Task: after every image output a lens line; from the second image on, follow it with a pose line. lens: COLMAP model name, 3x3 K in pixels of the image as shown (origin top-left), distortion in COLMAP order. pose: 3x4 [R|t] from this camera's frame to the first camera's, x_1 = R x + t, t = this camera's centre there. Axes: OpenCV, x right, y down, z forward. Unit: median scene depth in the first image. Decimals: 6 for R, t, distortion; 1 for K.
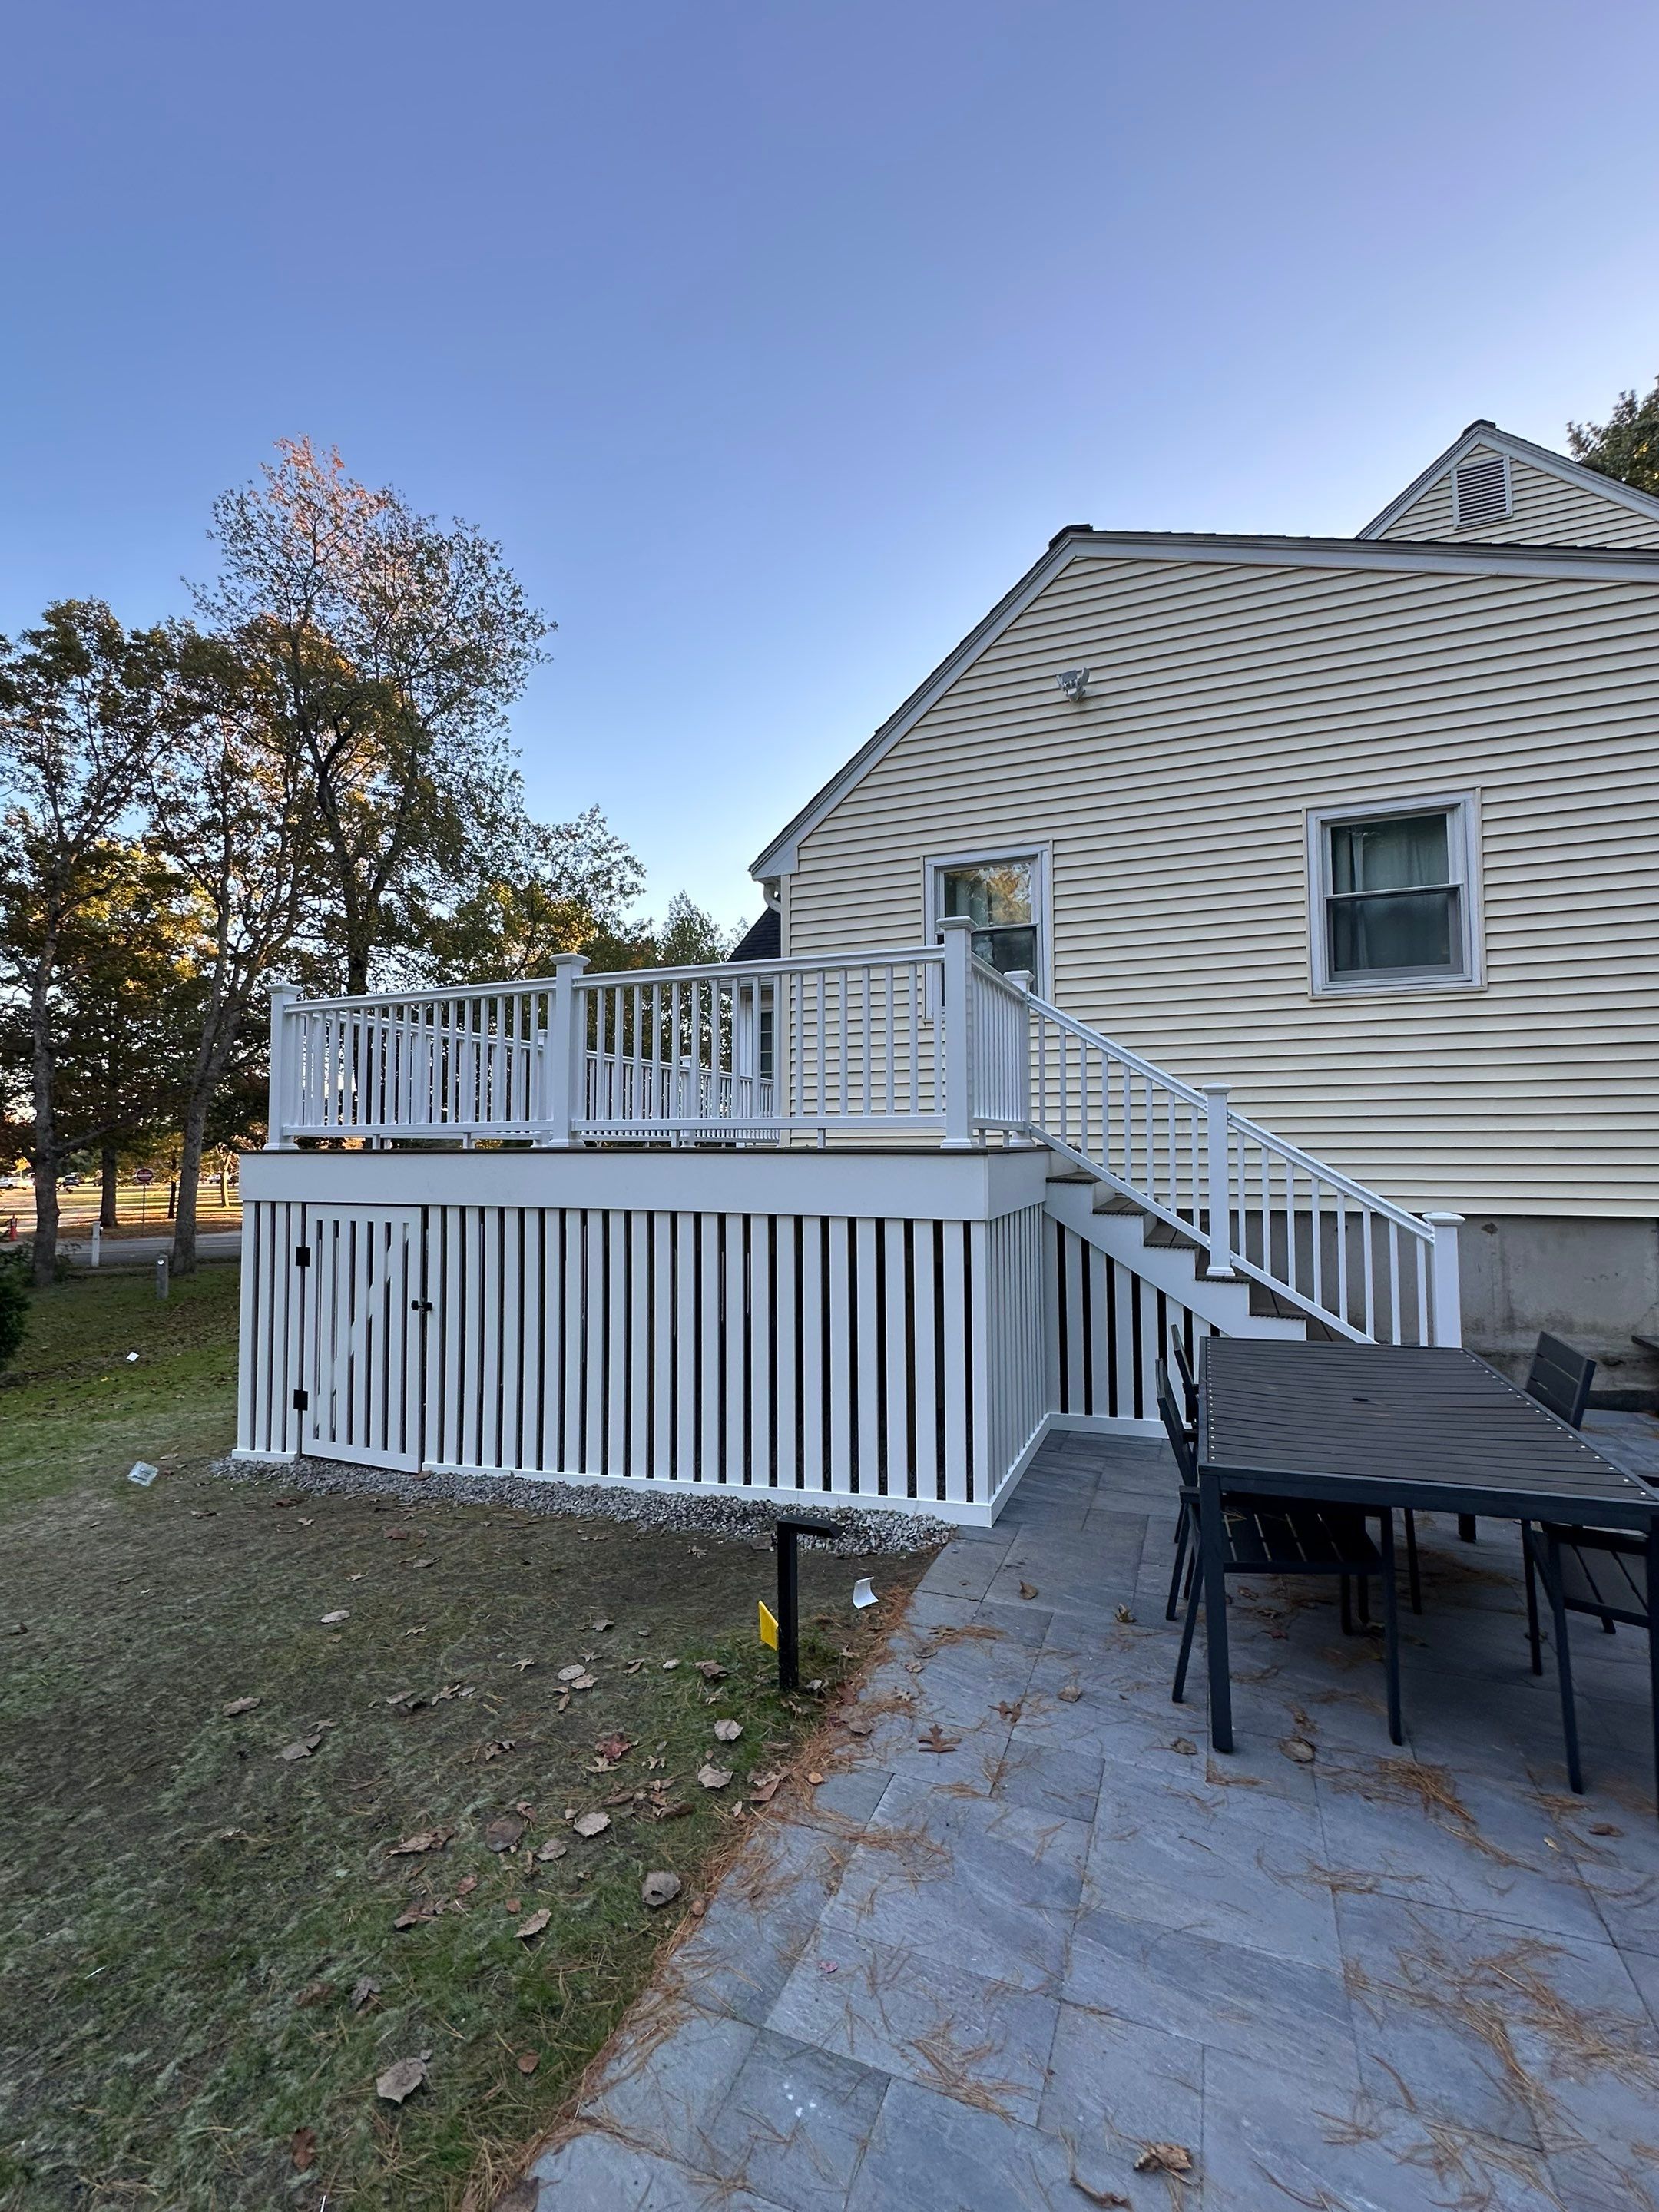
lens RADIAL K [[935.7, 0, 830.5], [0, 935.7, 1106.1], [0, 0, 1]] dist [-0.002848, 0.000343]
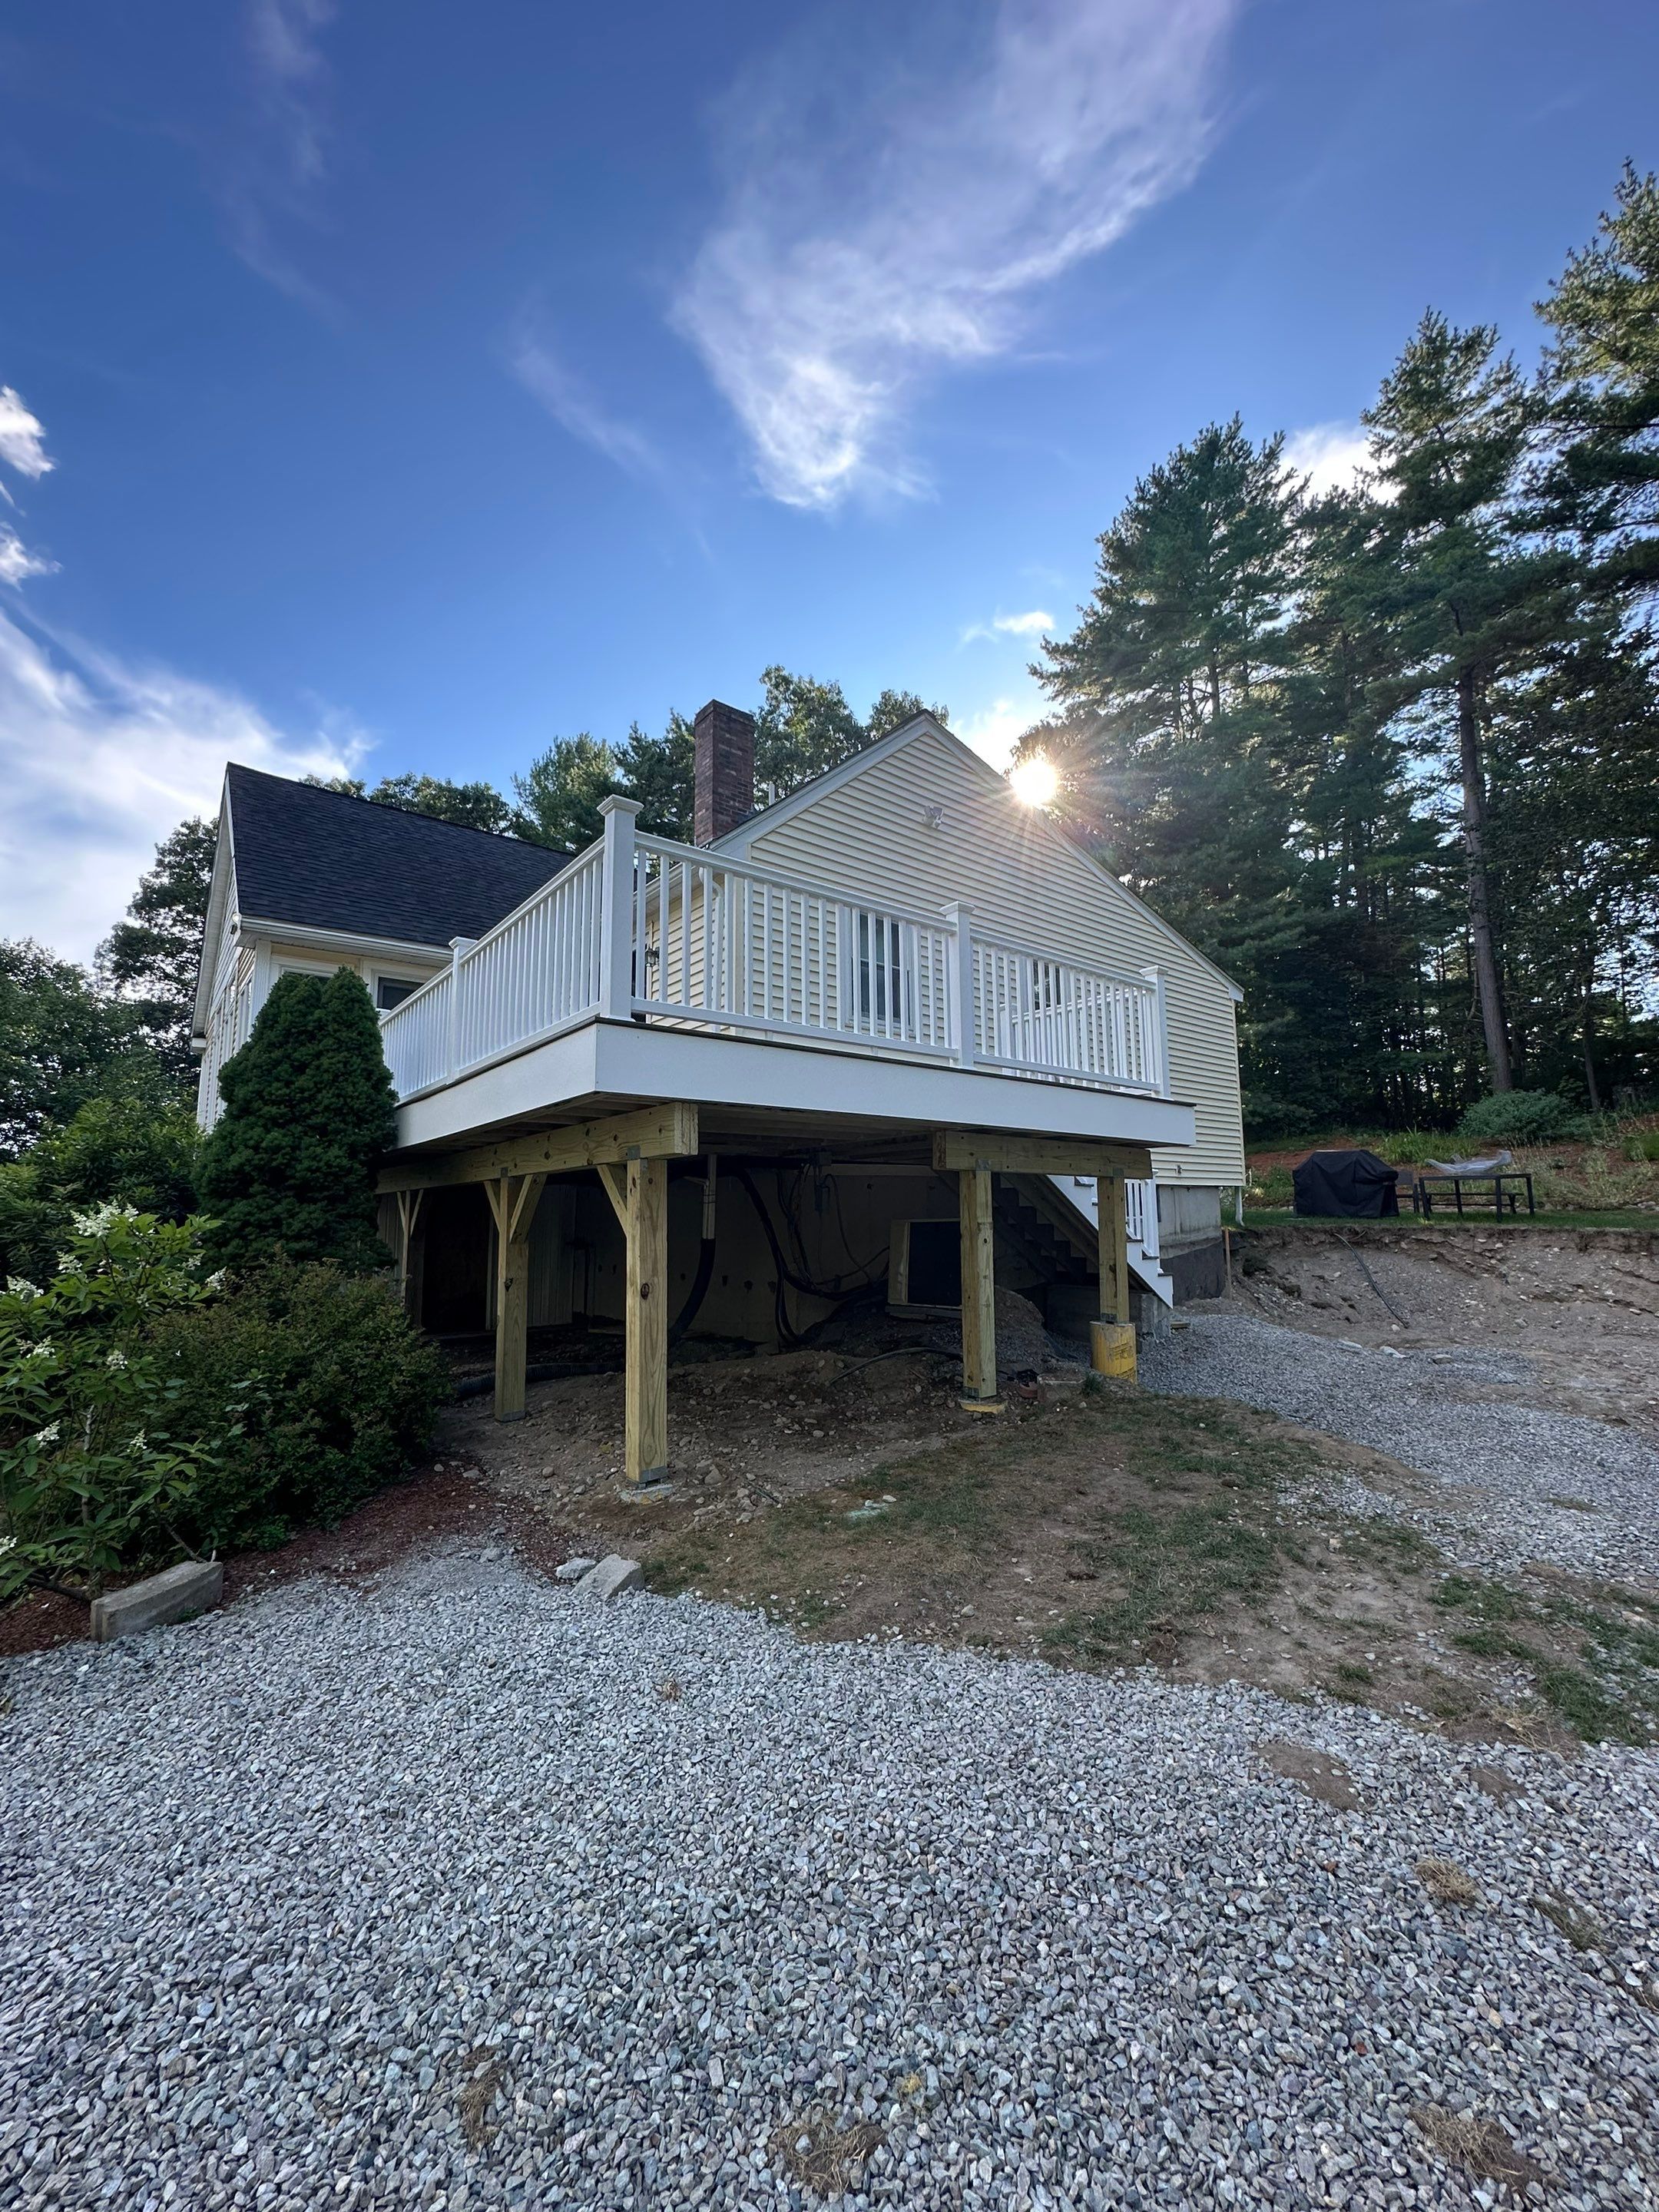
lens RADIAL K [[881.2, 0, 837.1], [0, 881.2, 1117.6], [0, 0, 1]] dist [-0.004337, 0.000919]
pose [[0.483361, 0.102282, 0.869426, -1.040579], [-0.034050, 0.994596, -0.098077, 0.167288], [-0.874759, 0.017803, 0.484231, 0.521262]]
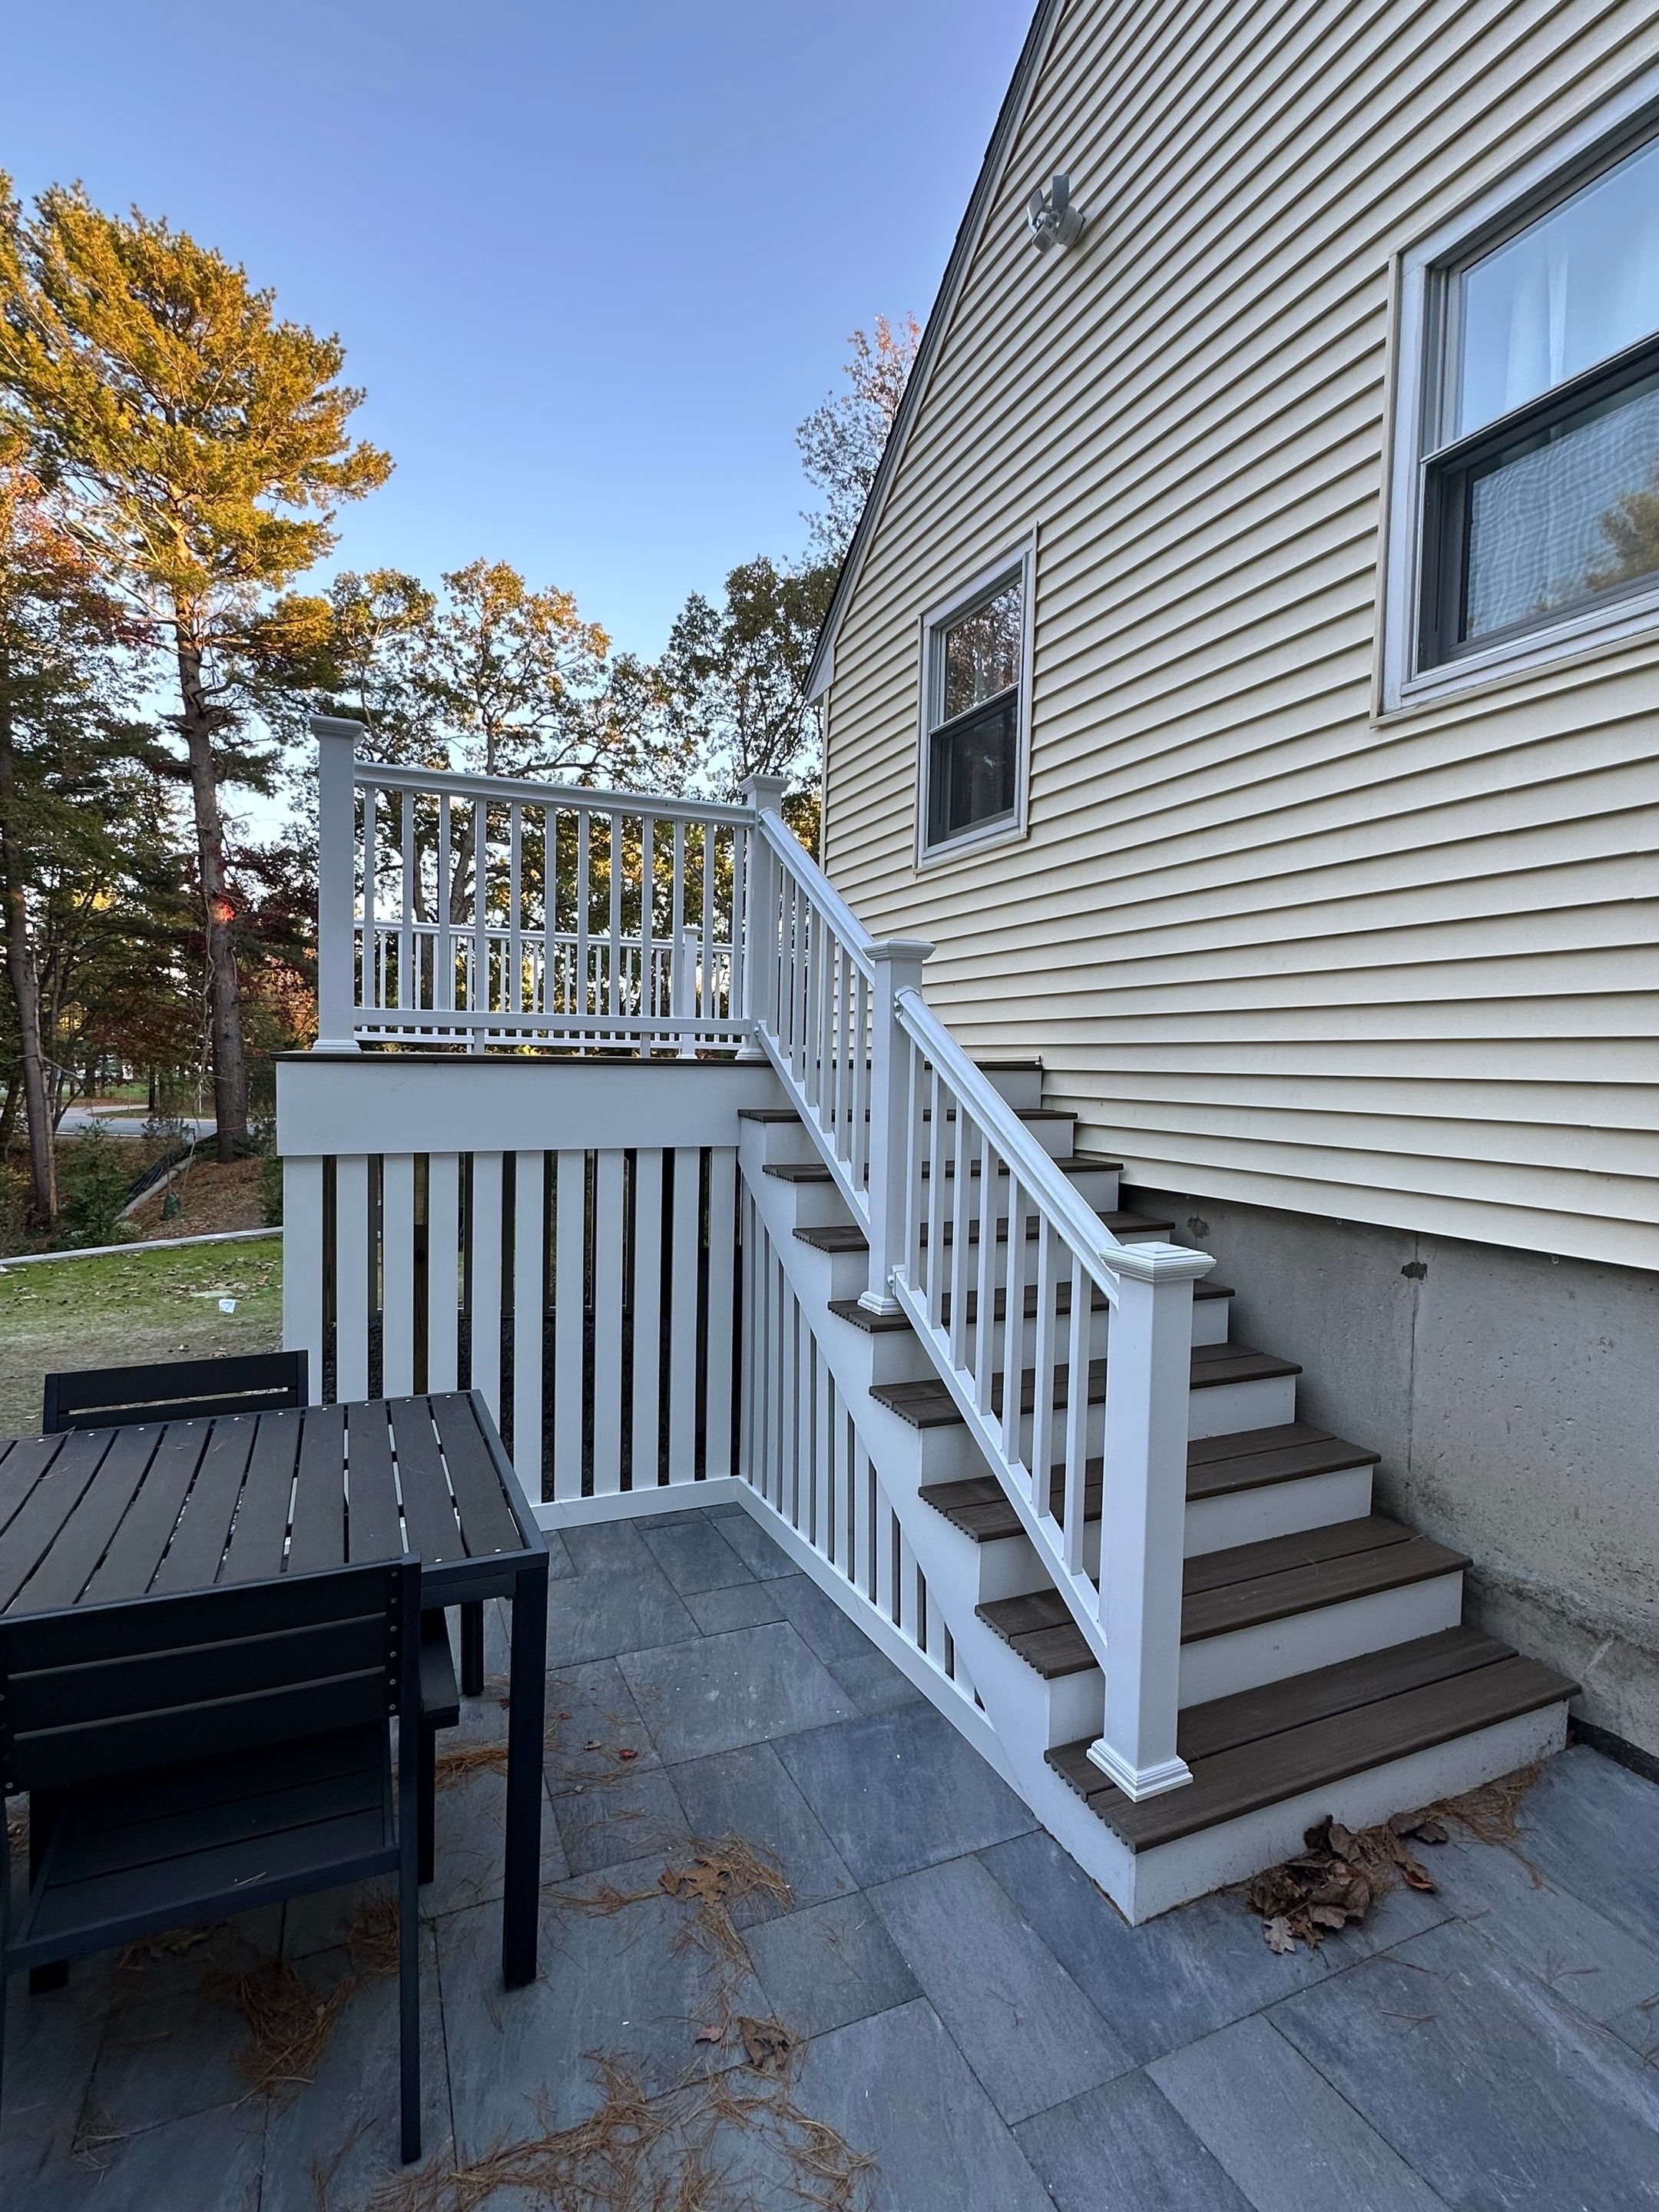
lens RADIAL K [[1058.8, 0, 846.2], [0, 1058.8, 1110.1], [0, 0, 1]] dist [-0.007347, 0.004123]
pose [[0.734752, 0.049779, -0.676506, 0.671340], [0.008554, 0.996545, 0.082619, 0.015886], [0.678281, -0.066491, 0.731788, 0.473770]]
